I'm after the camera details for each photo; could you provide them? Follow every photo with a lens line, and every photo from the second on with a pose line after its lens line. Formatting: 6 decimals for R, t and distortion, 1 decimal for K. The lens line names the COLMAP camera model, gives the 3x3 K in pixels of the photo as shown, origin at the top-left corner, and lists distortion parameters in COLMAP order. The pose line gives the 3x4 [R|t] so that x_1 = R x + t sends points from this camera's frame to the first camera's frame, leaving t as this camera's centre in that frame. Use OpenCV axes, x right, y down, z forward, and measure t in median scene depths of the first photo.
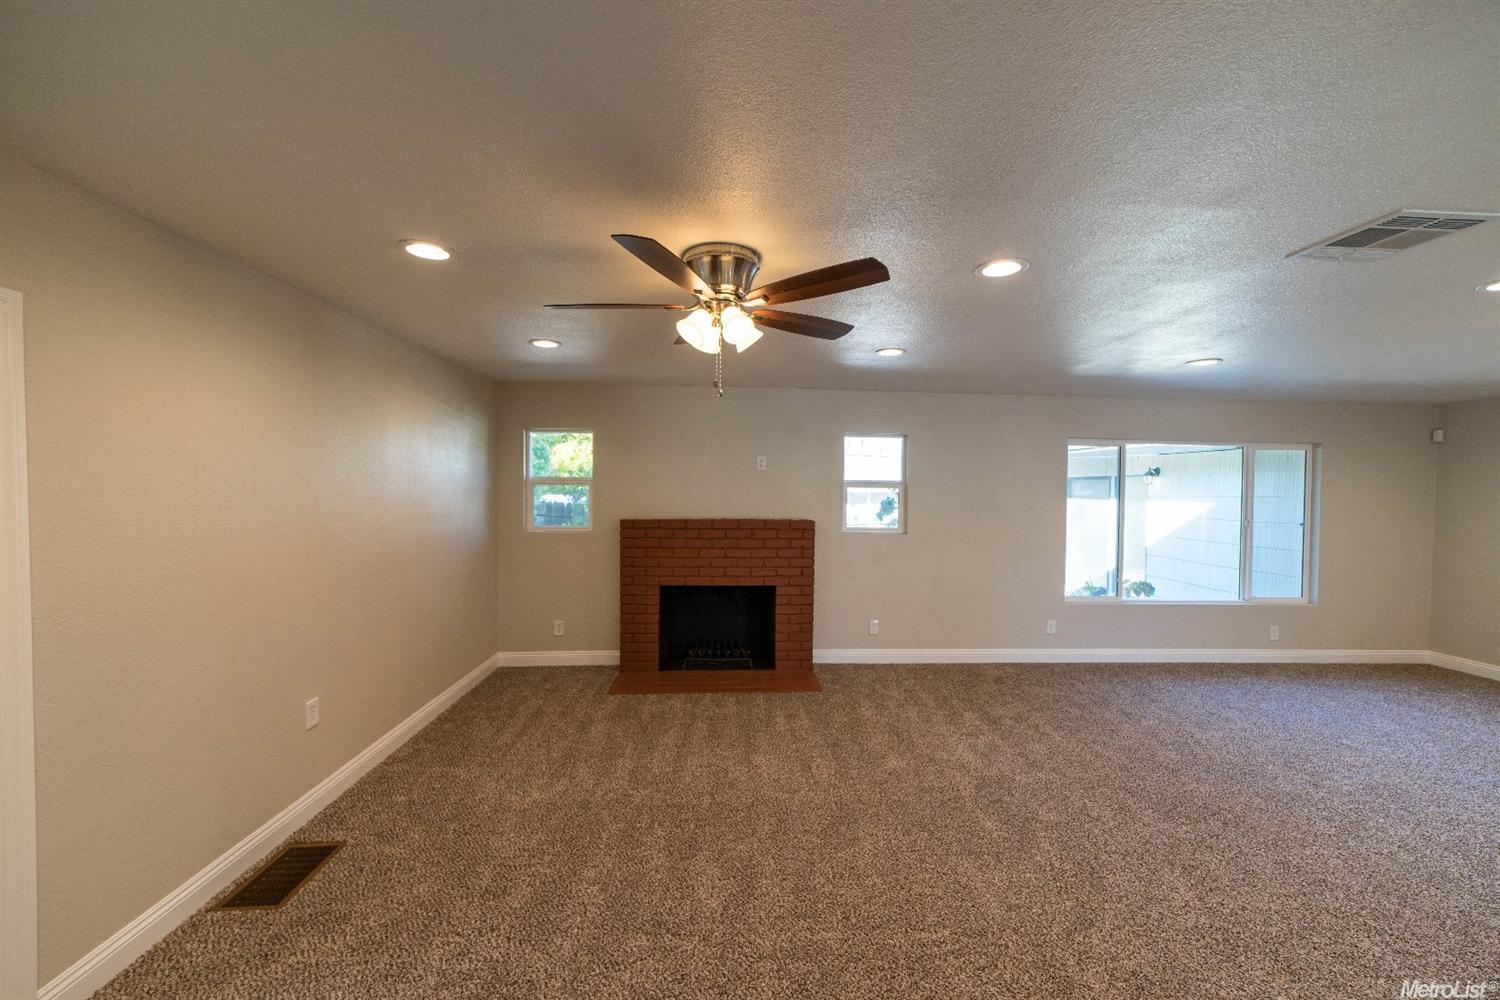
lens RADIAL K [[574.4, 0, 756.9], [0, 574.4, 499.6], [0, 0, 1]] dist [-0.000707, 0.000065]
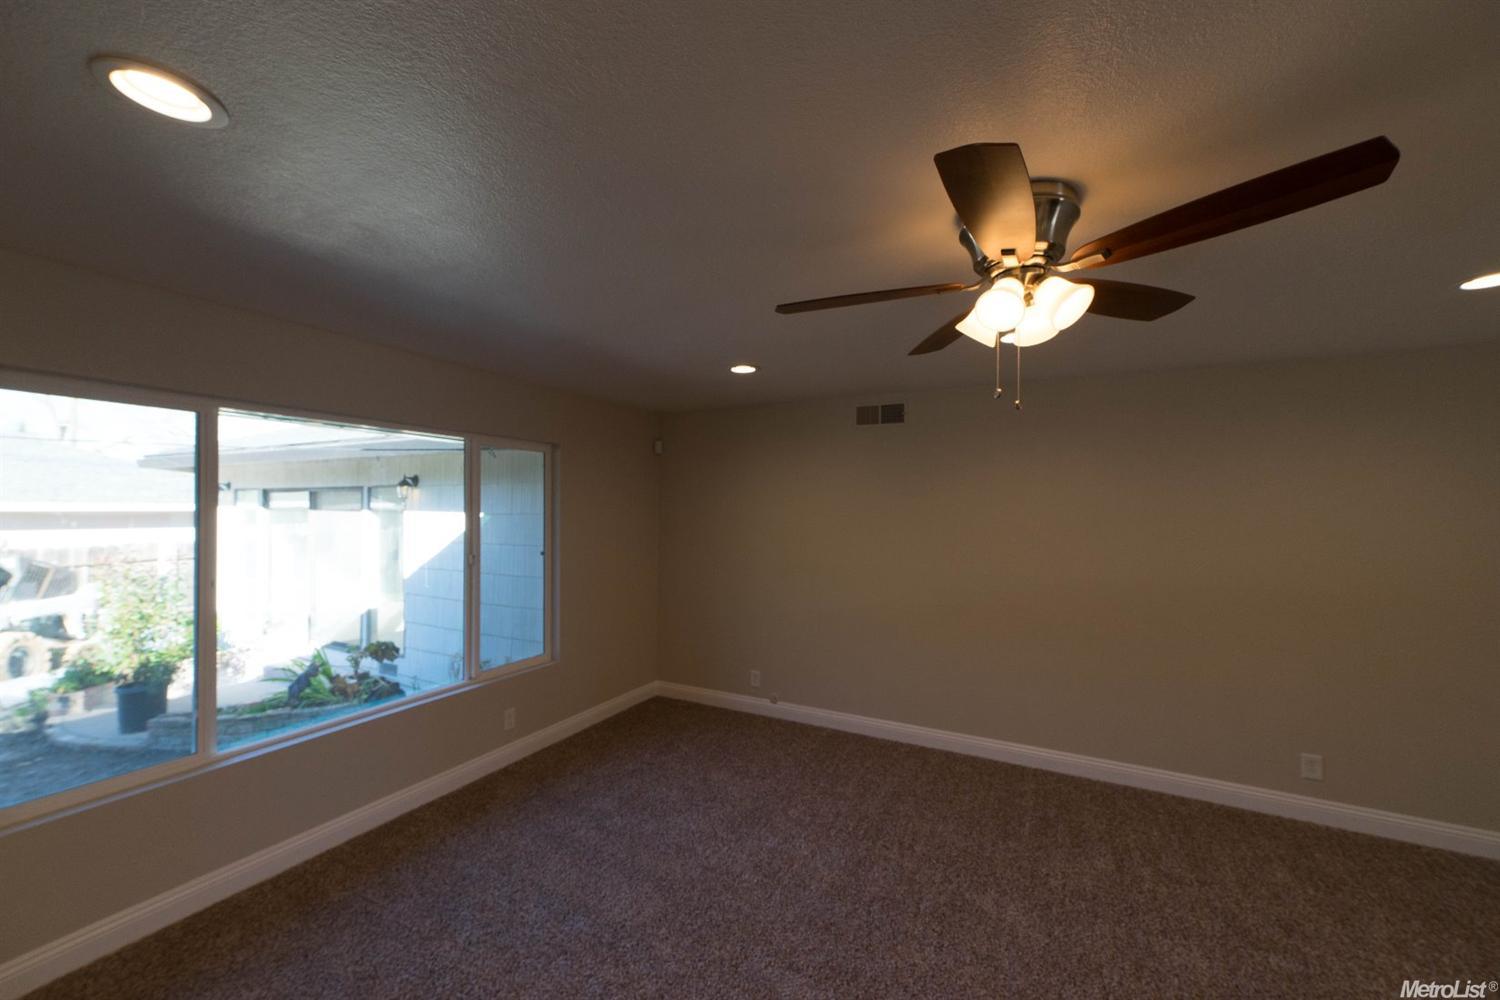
lens RADIAL K [[574.4, 0, 756.9], [0, 574.4, 499.6], [0, 0, 1]] dist [-0.000707, 0.000065]
pose [[0.493060, -0.005935, 0.869975, 0.444451], [0.023114, 0.999713, -0.006279, -0.014322], [-0.869688, 0.023204, 0.493056, 0.395538]]
